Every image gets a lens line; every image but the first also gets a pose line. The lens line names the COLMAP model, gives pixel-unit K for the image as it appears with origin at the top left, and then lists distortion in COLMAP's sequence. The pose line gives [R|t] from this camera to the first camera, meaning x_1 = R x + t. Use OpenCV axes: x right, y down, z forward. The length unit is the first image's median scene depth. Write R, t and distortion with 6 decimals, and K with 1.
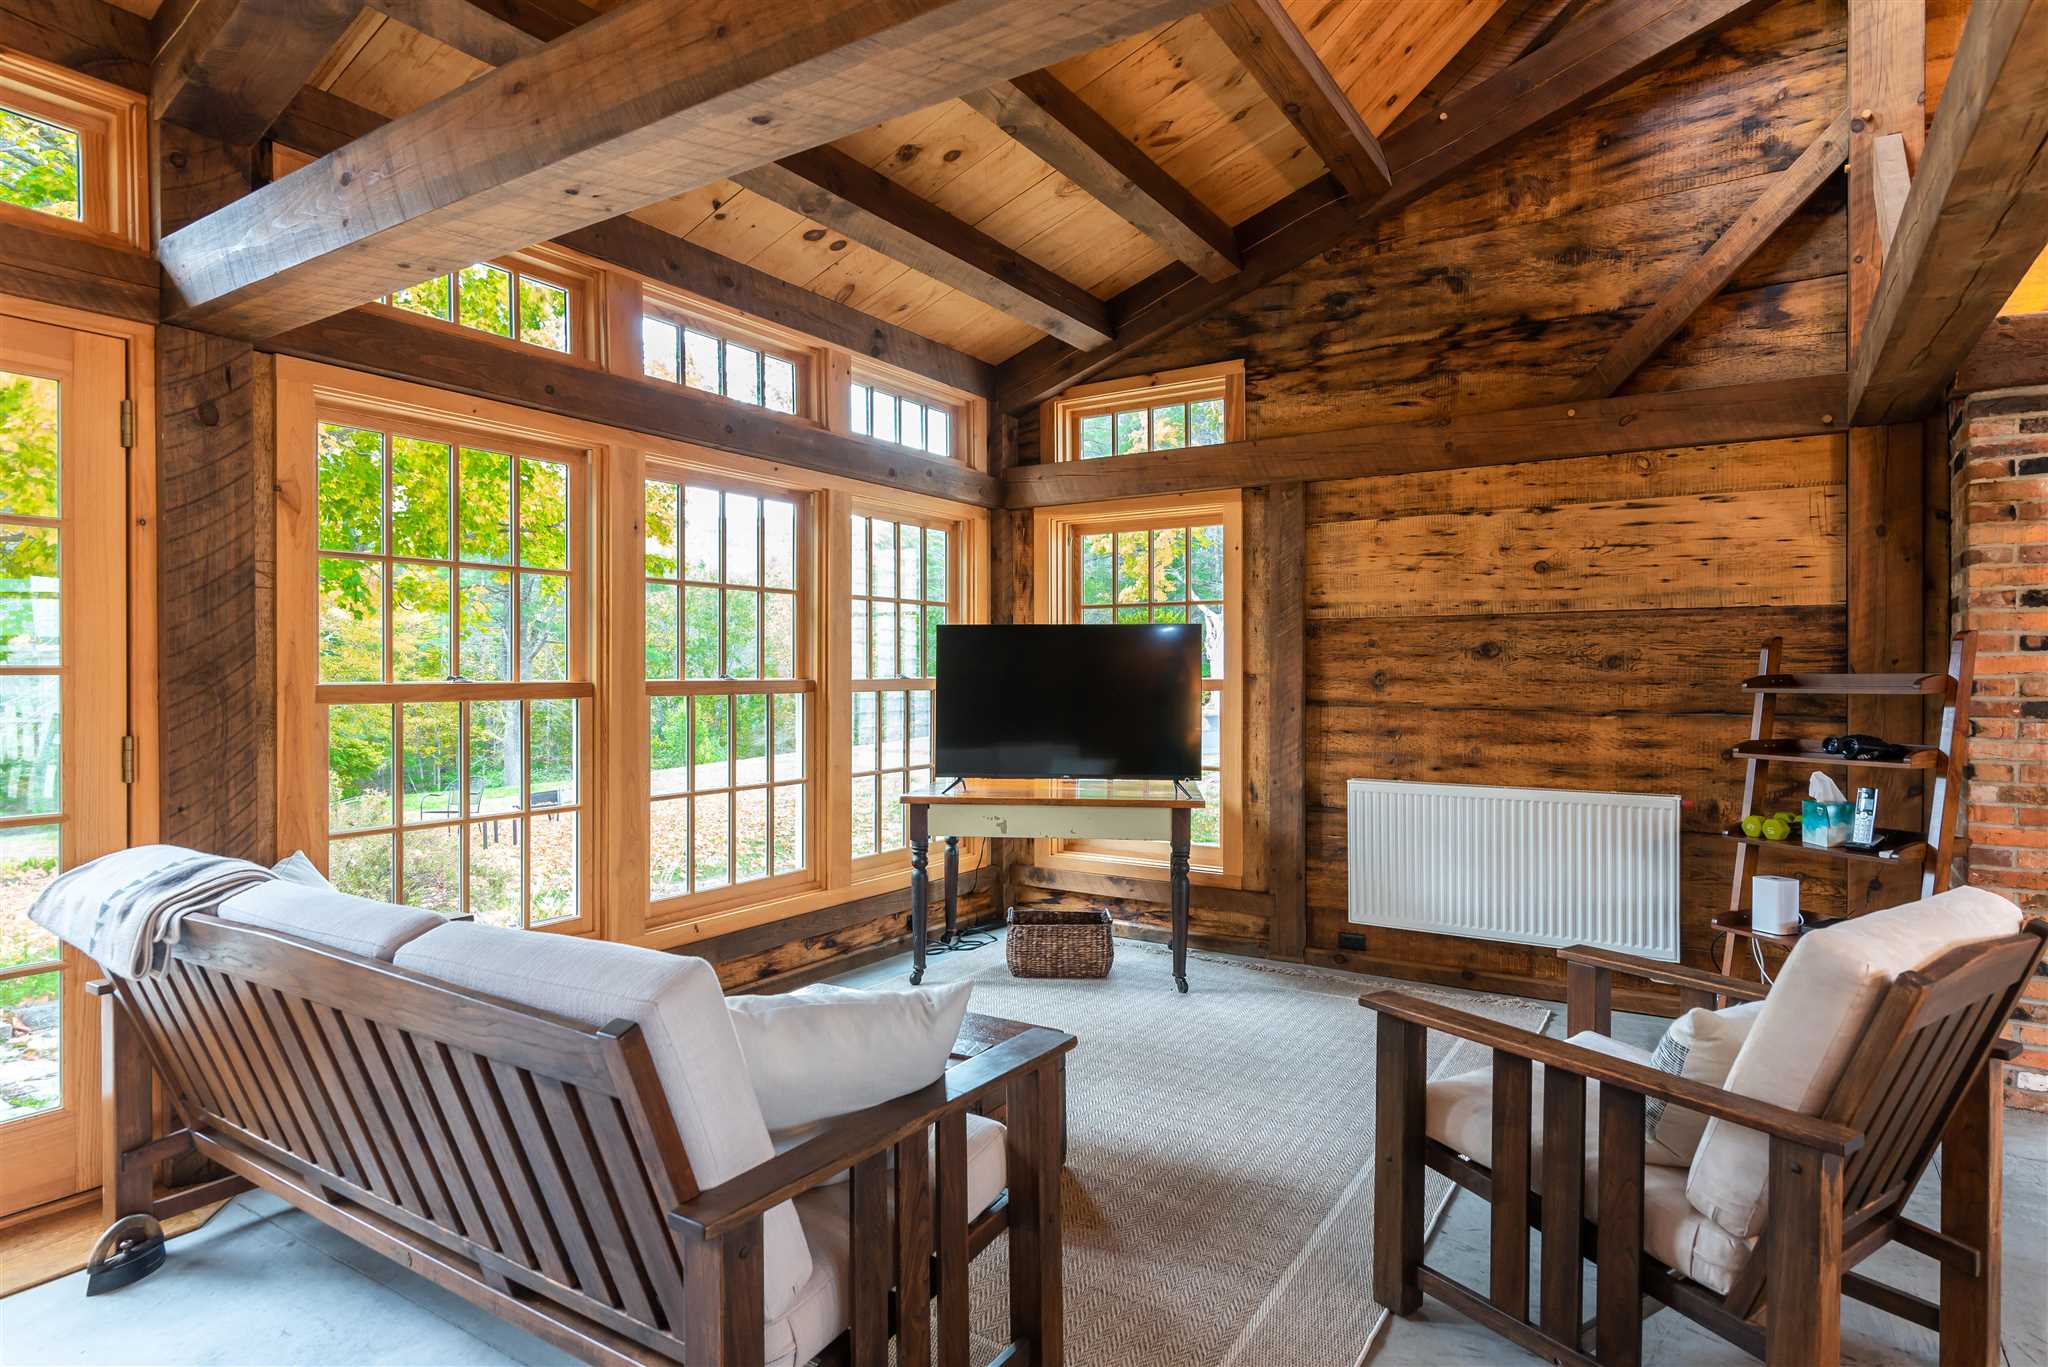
lens RADIAL K [[1099.8, 0, 1024.0], [0, 1099.8, 683.5], [0, 0, 1]] dist [0.000816, 0.000344]
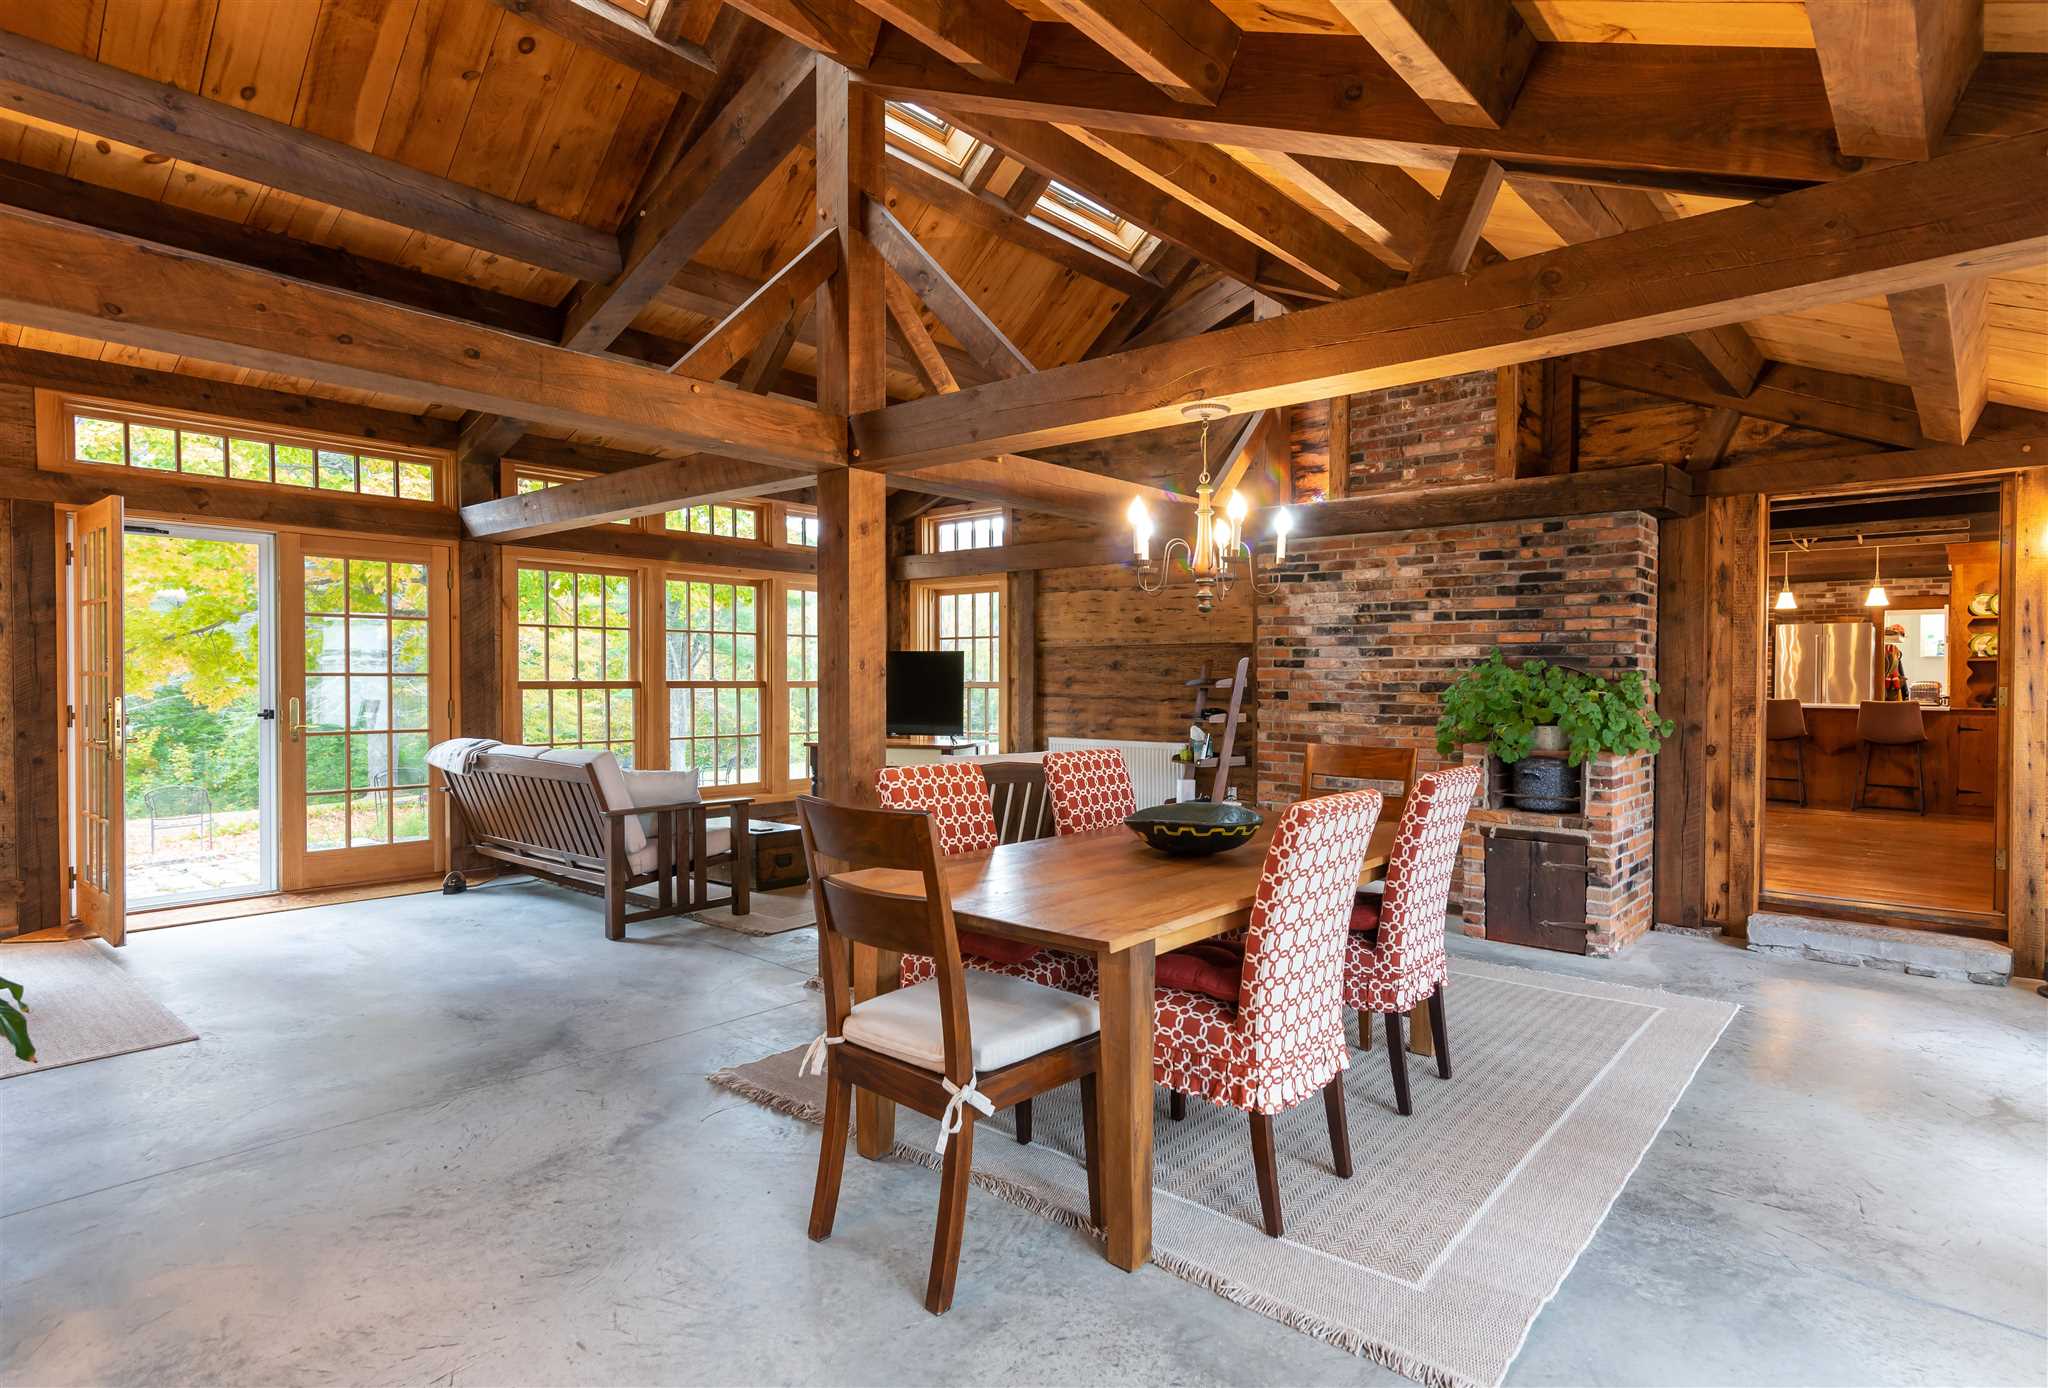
lens RADIAL K [[1077.5, 0, 1012.7], [0, 1077.5, 704.3], [0, 0, 1]] dist [0.004686, 0.001356]
pose [[0.989574, 0.005841, -0.143903, 0.507604], [-0.004054, 0.999911, 0.012710, 0.011719], [0.143965, -0.011994, 0.989510, -0.779237]]
